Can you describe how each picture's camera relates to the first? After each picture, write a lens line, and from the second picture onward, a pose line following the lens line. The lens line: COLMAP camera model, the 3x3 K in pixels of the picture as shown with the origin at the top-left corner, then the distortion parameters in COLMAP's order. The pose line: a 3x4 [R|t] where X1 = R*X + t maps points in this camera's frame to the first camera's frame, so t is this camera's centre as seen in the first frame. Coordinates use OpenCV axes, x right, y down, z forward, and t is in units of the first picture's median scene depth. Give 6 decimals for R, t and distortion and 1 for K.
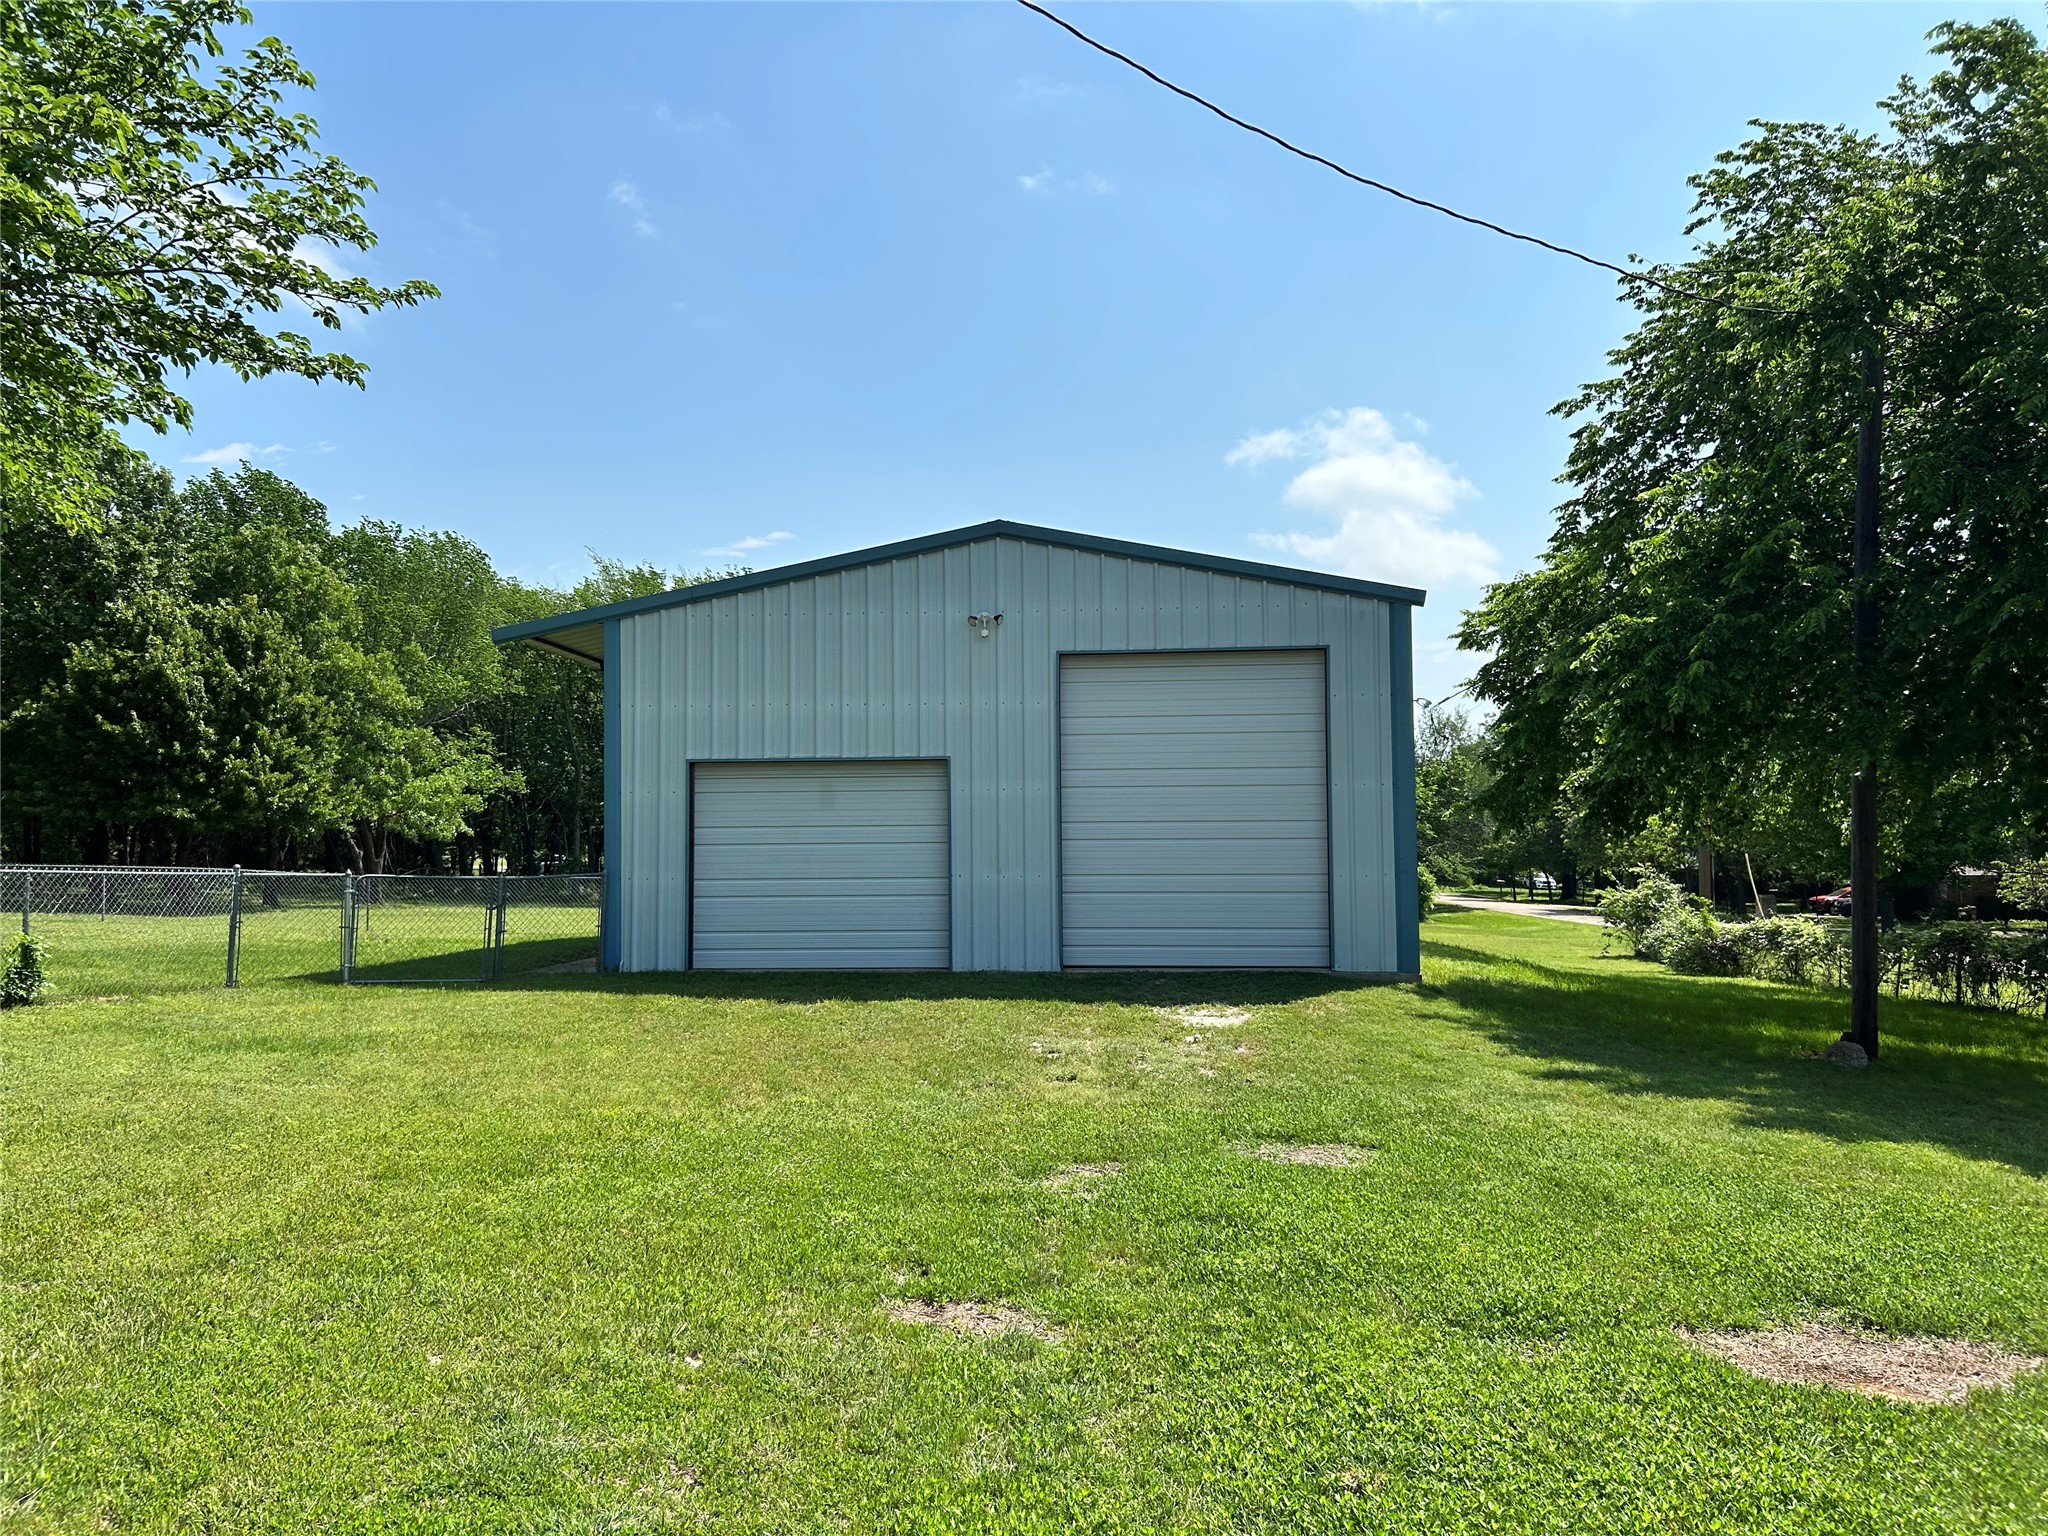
lens RADIAL K [[1499.4, 0, 1082.5], [0, 1499.4, 771.3], [0, 0, 1]] dist [0.066062, -0.069753]
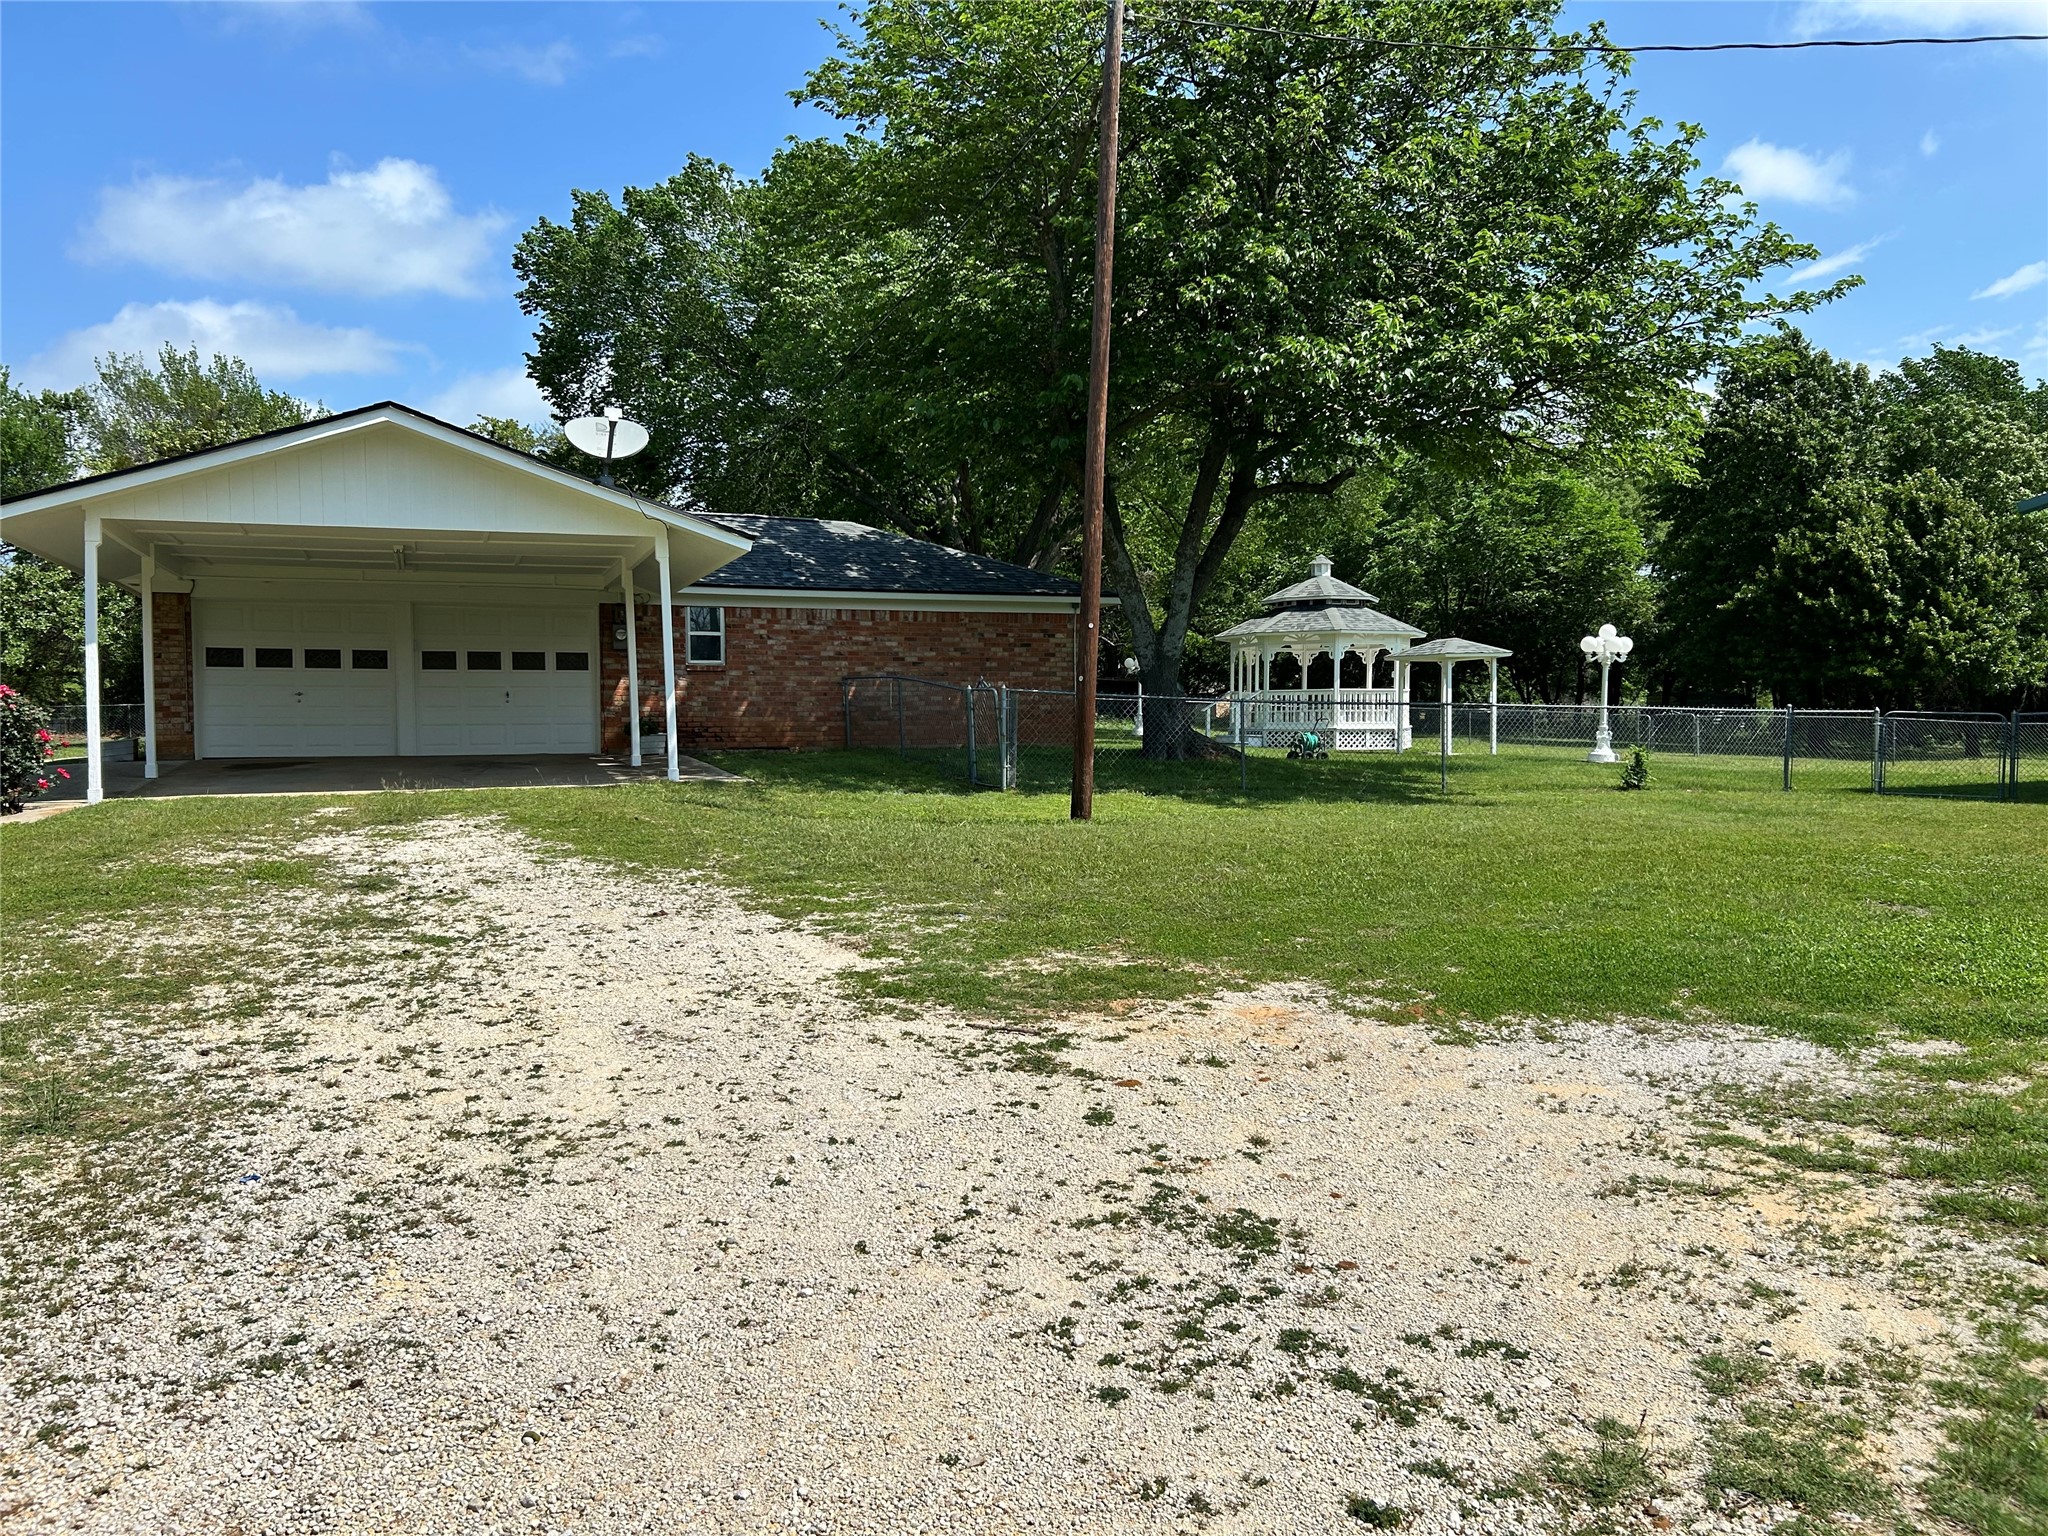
lens RADIAL K [[1550.5, 0, 1024.0], [0, 1550.5, 768.0], [0, 0, 1]] dist [0.071274, -0.091055]
pose [[0.470888, 0.014264, -0.882078, 0.145953], [0.061258, 0.996927, 0.048823, 0.002487], [0.880064, -0.077024, 0.468567, -0.111661]]
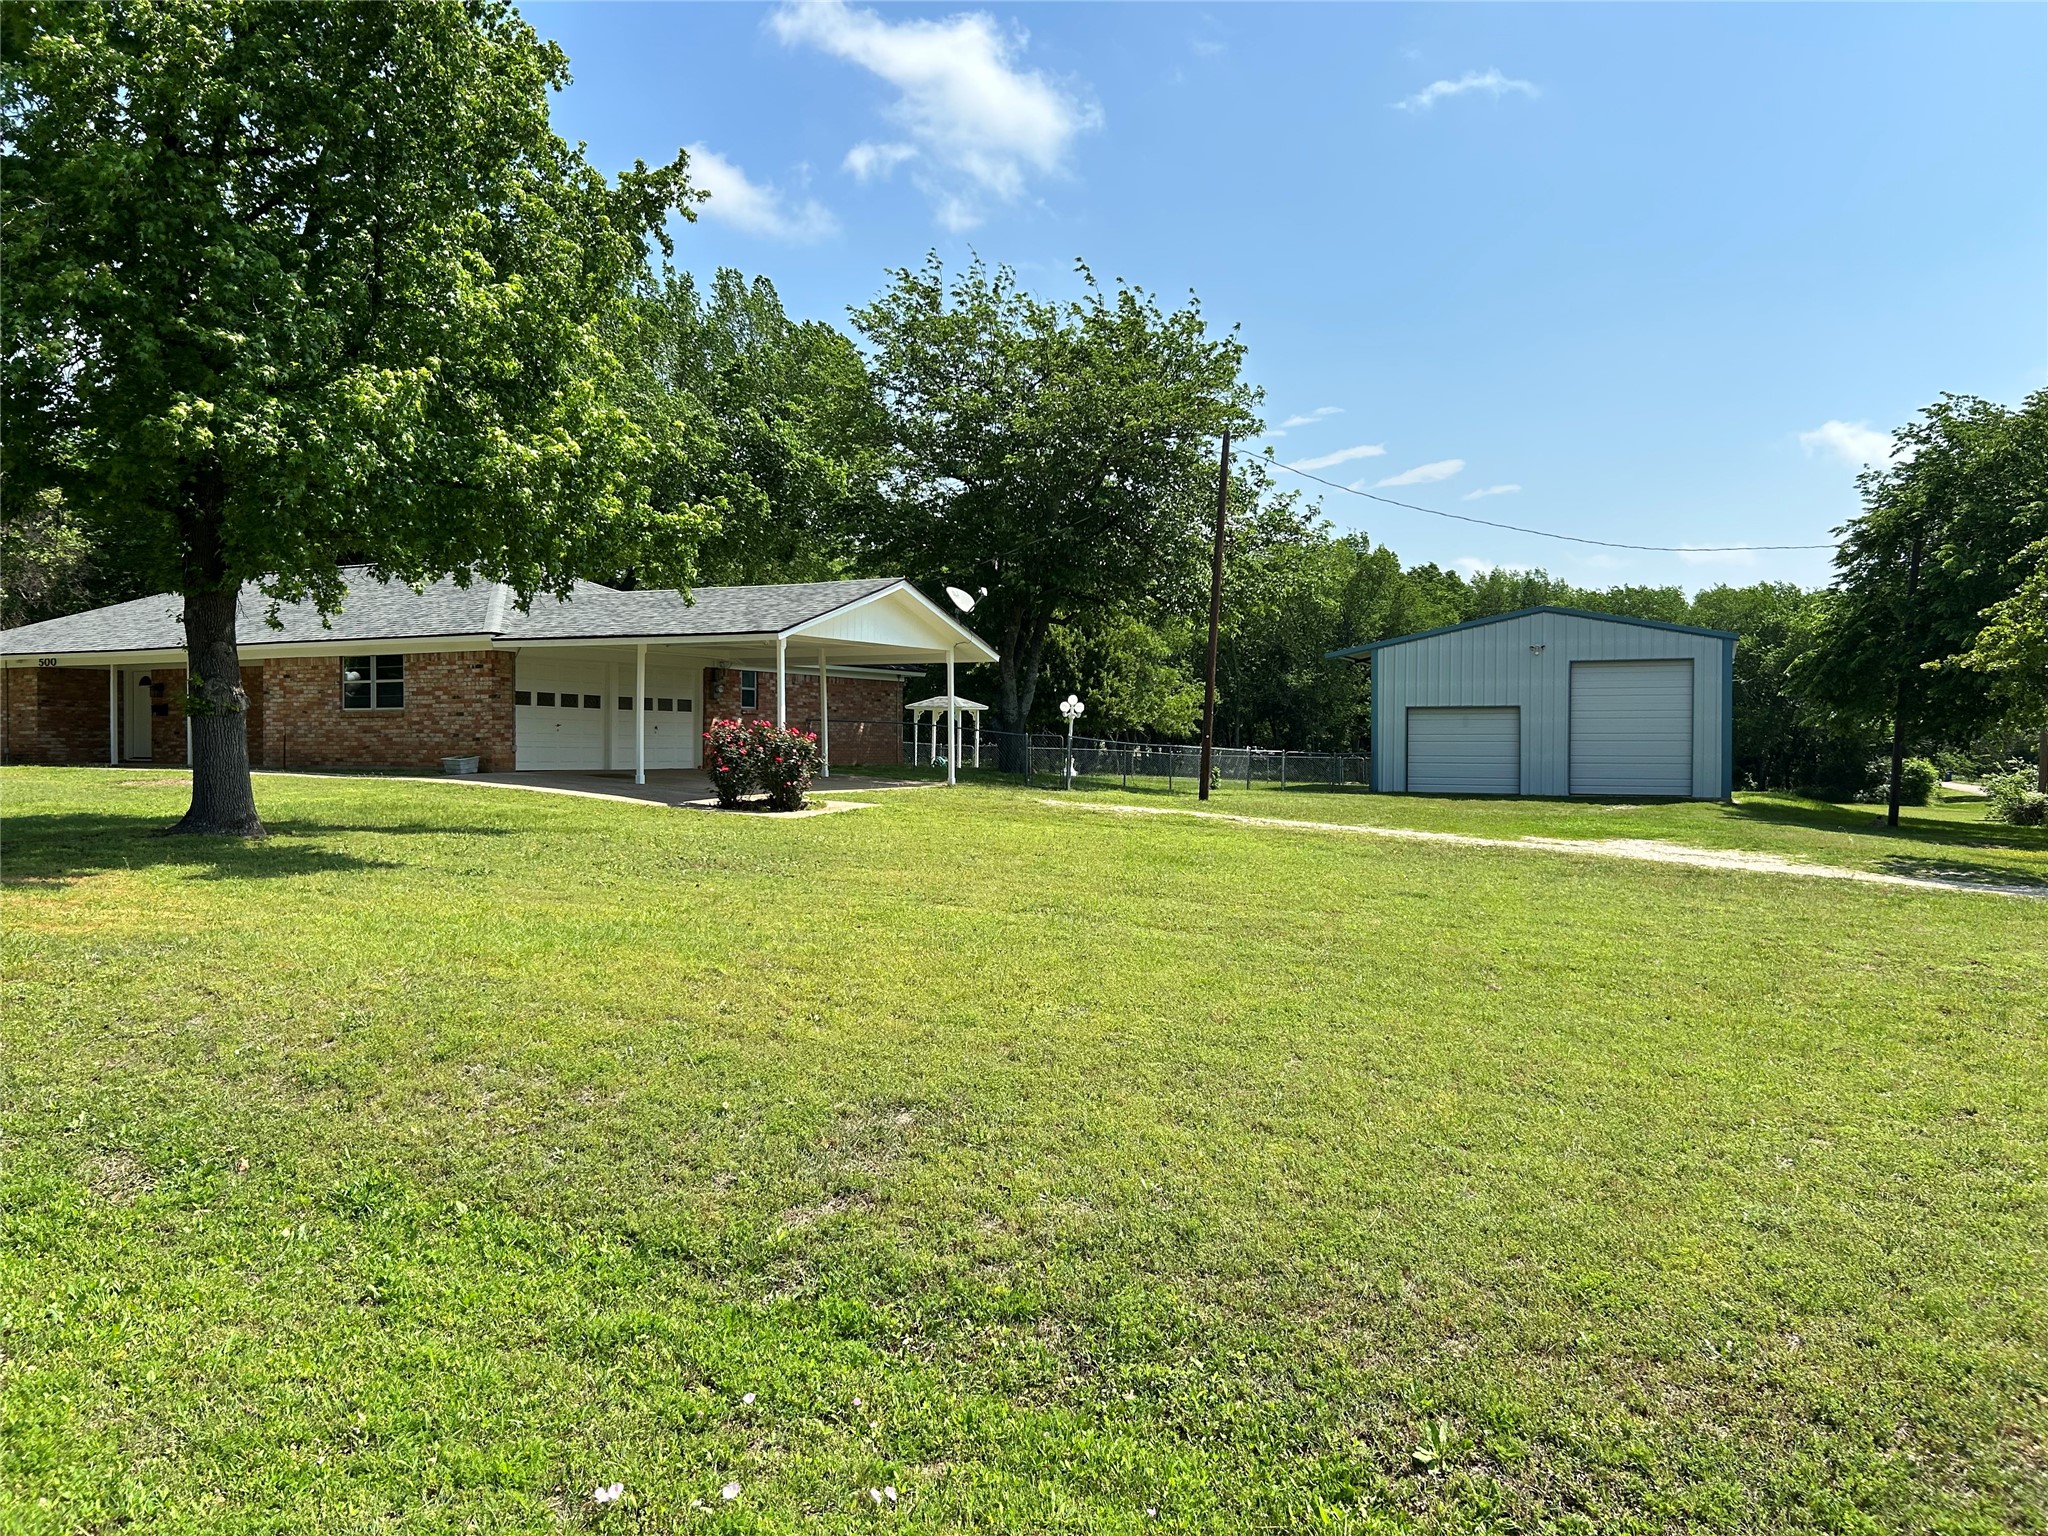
lens RADIAL K [[1550.5, 0, 1024.0], [0, 1550.5, 768.0], [0, 0, 1]] dist [0.071274, -0.091055]
pose [[0.934476, 0.011866, -0.355828, 0.028334], [0.013751, 0.997496, 0.069378, -0.046616], [0.355760, -0.069725, 0.931973, -0.794142]]
